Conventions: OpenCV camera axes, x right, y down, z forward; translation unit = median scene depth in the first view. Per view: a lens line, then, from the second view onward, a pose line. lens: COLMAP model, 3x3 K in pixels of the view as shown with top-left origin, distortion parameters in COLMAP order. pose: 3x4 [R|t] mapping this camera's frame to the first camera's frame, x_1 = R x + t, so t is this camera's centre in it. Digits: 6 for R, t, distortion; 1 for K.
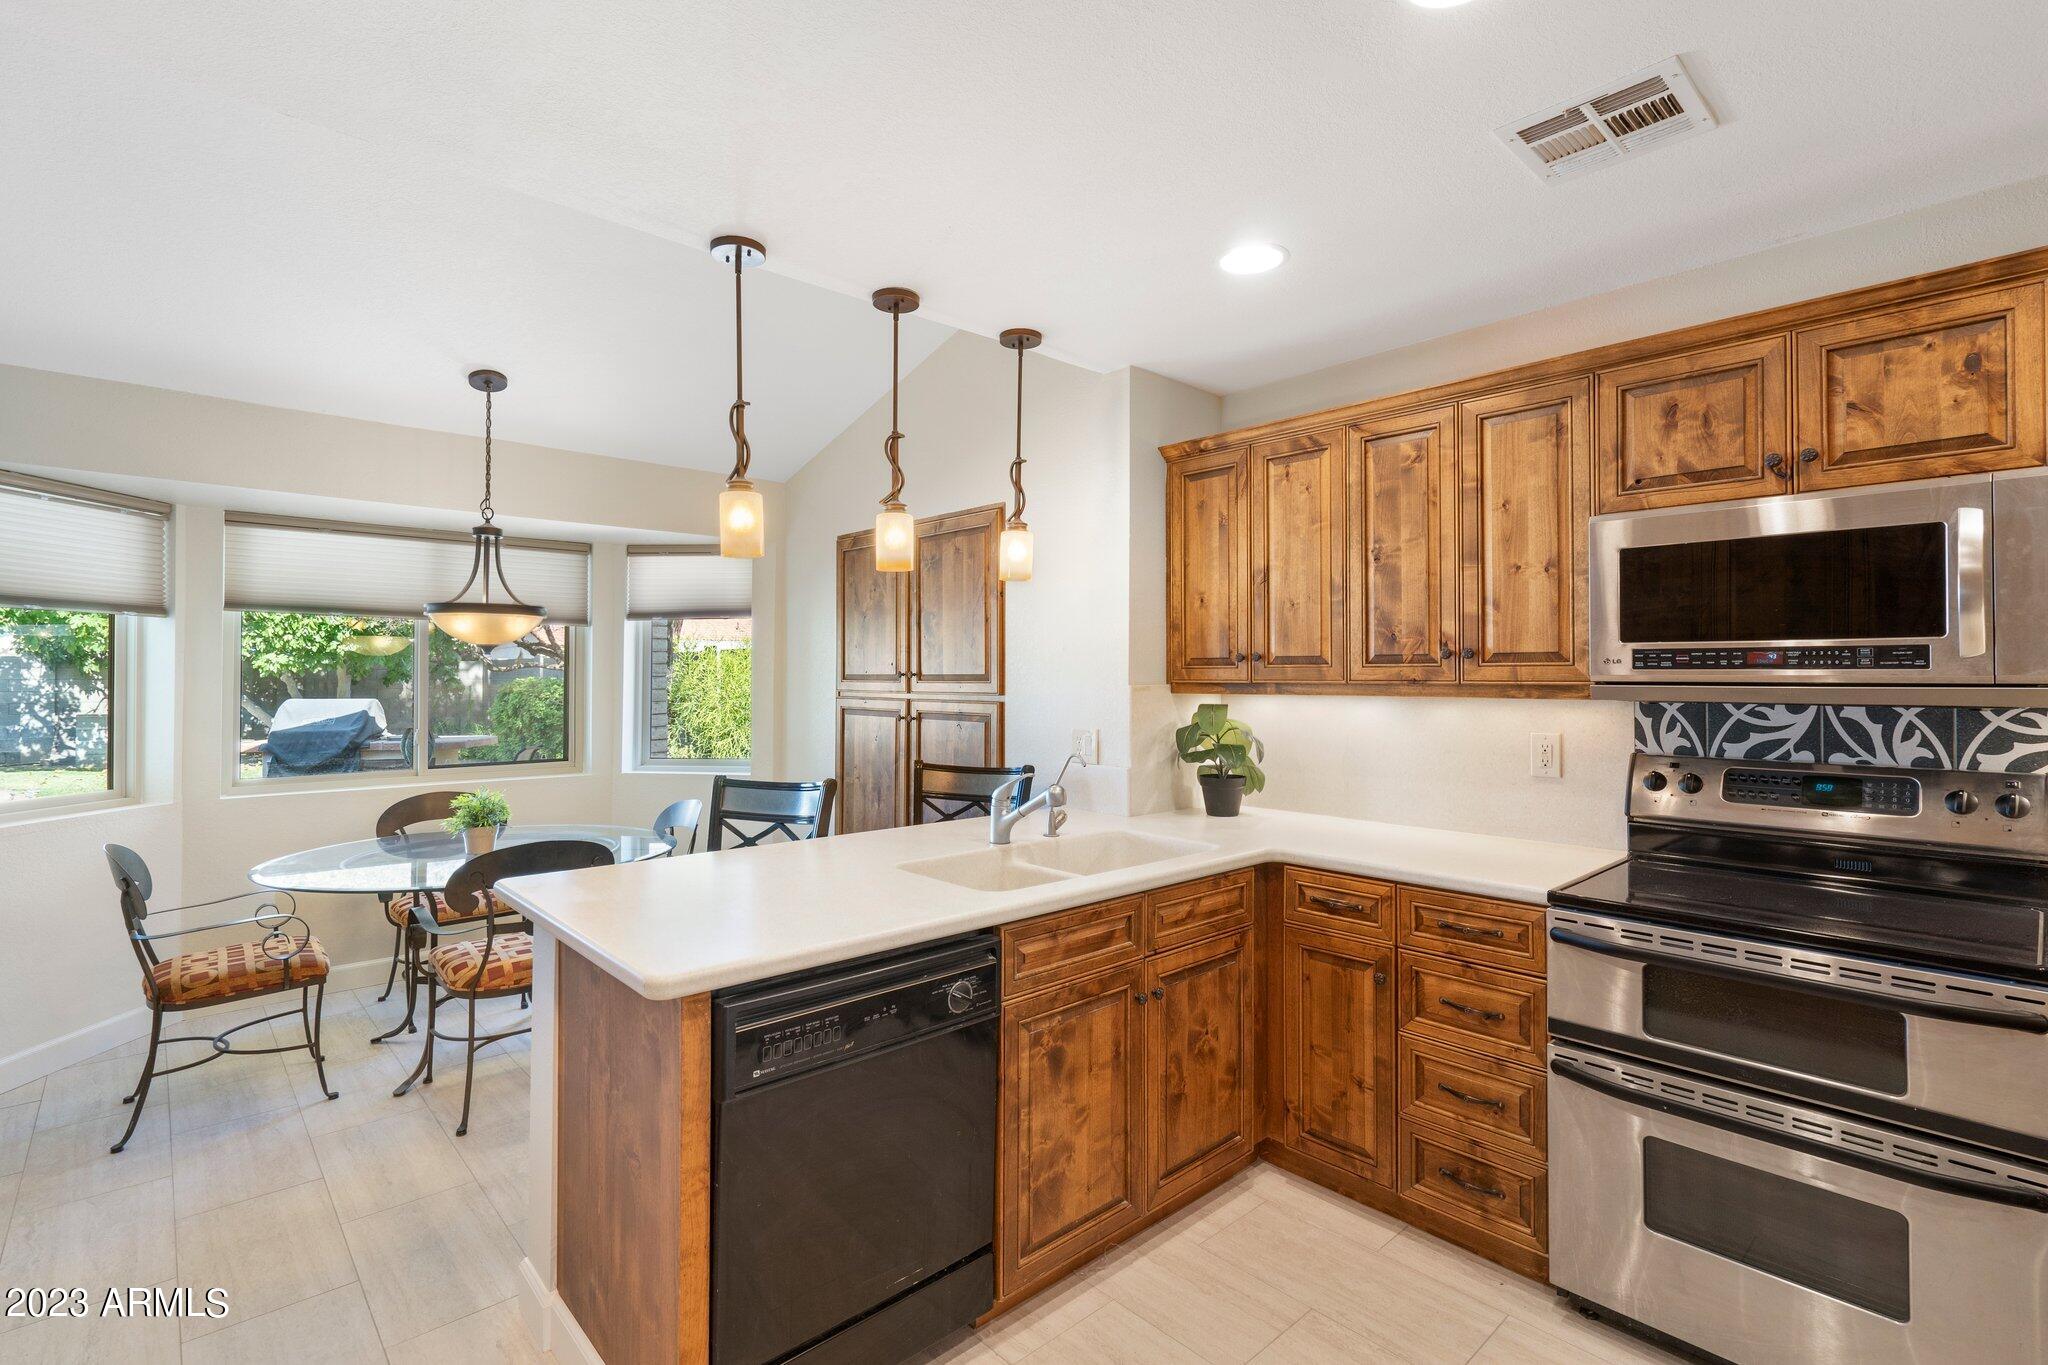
lens RADIAL K [[941.1, 0, 1039.9], [0, 941.1, 664.2], [0, 0, 1]] dist [-0.004325, 0.002330]
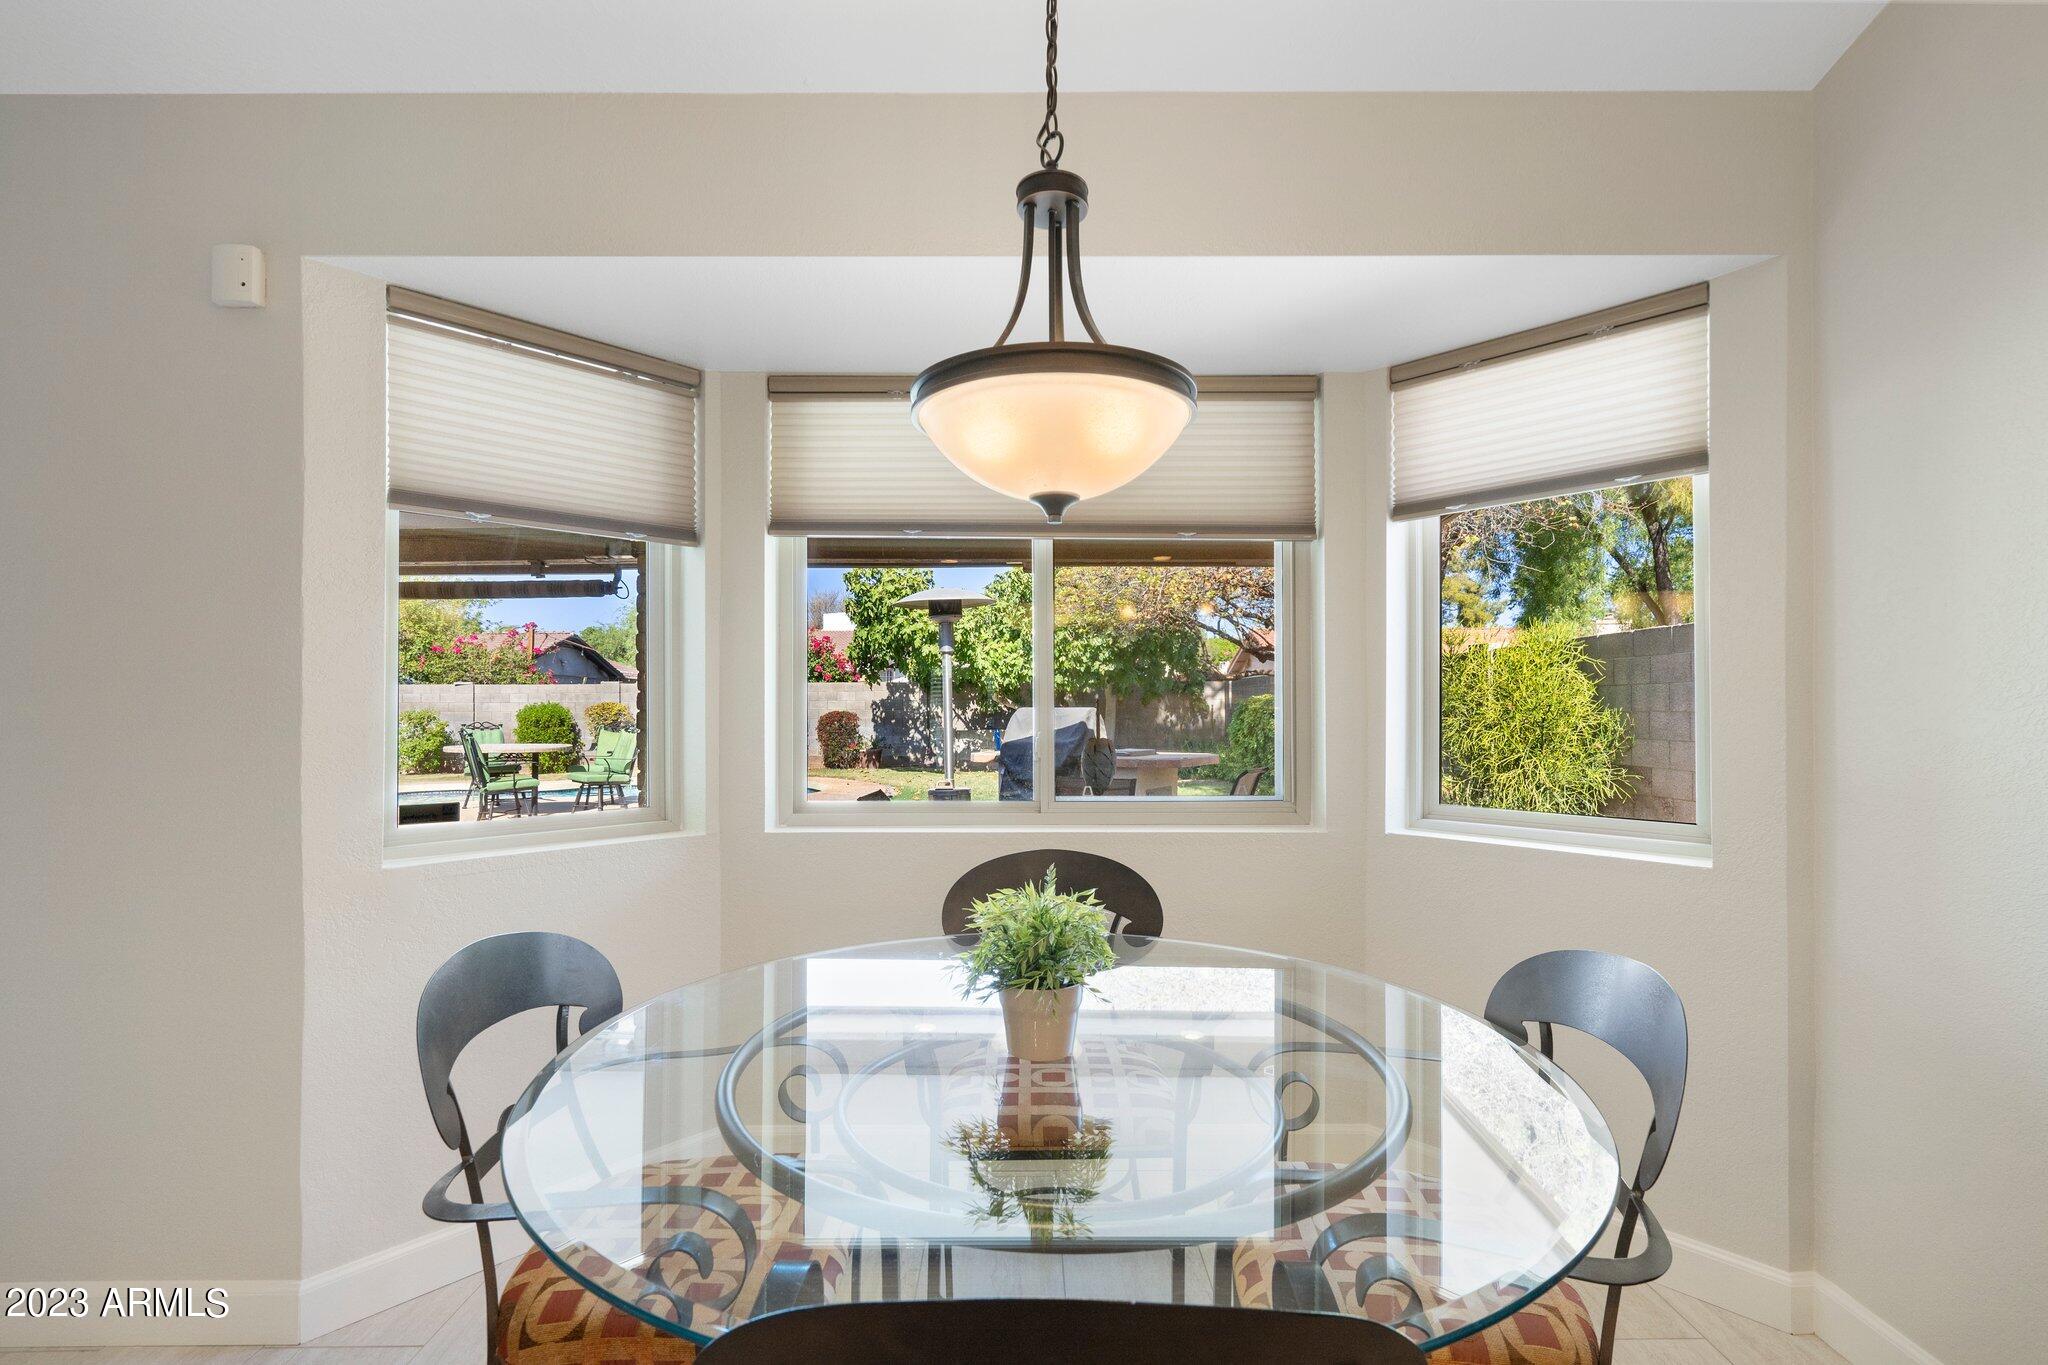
lens RADIAL K [[941.1, 0, 1027.2], [0, 941.1, 695.1], [0, 0, 1]] dist [-0.004325, 0.002330]
pose [[0.727662, -0.011622, -0.685837, -0.445339], [0.013550, 0.999905, -0.002568, 0.077371], [0.685802, -0.007424, 0.727751, 0.941581]]
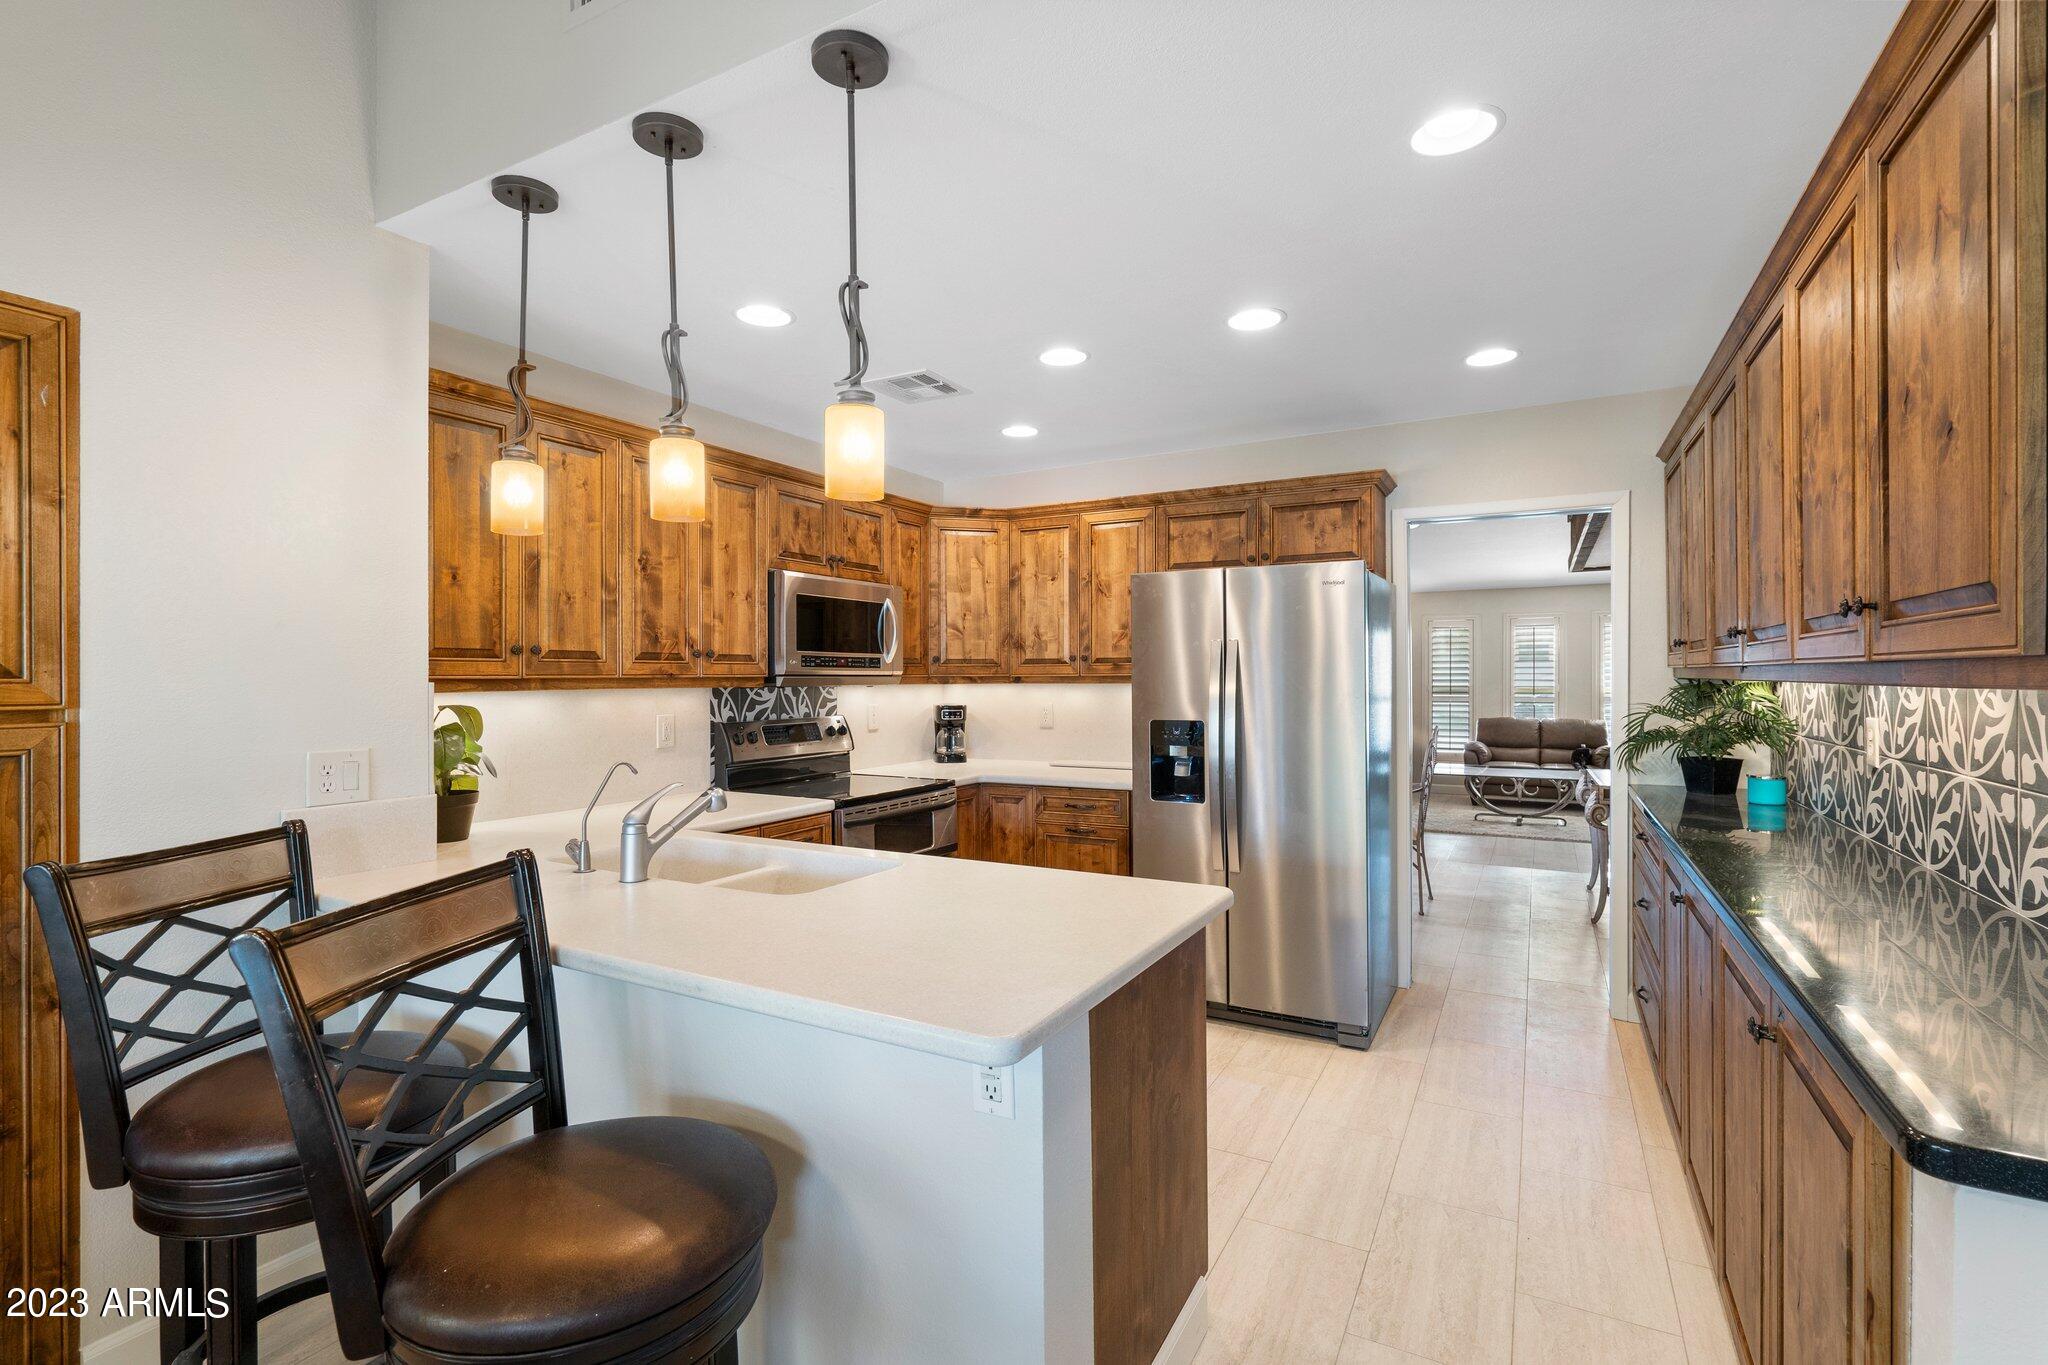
lens RADIAL K [[941.1, 0, 1027.8], [0, 941.1, 672.2], [0, 0, 1]] dist [-0.004325, 0.002330]
pose [[-0.307892, 0.003385, 0.951415, -0.880786], [-0.009179, 0.999937, -0.006528, 0.017566], [-0.951377, -0.010743, -0.307841, 0.921554]]
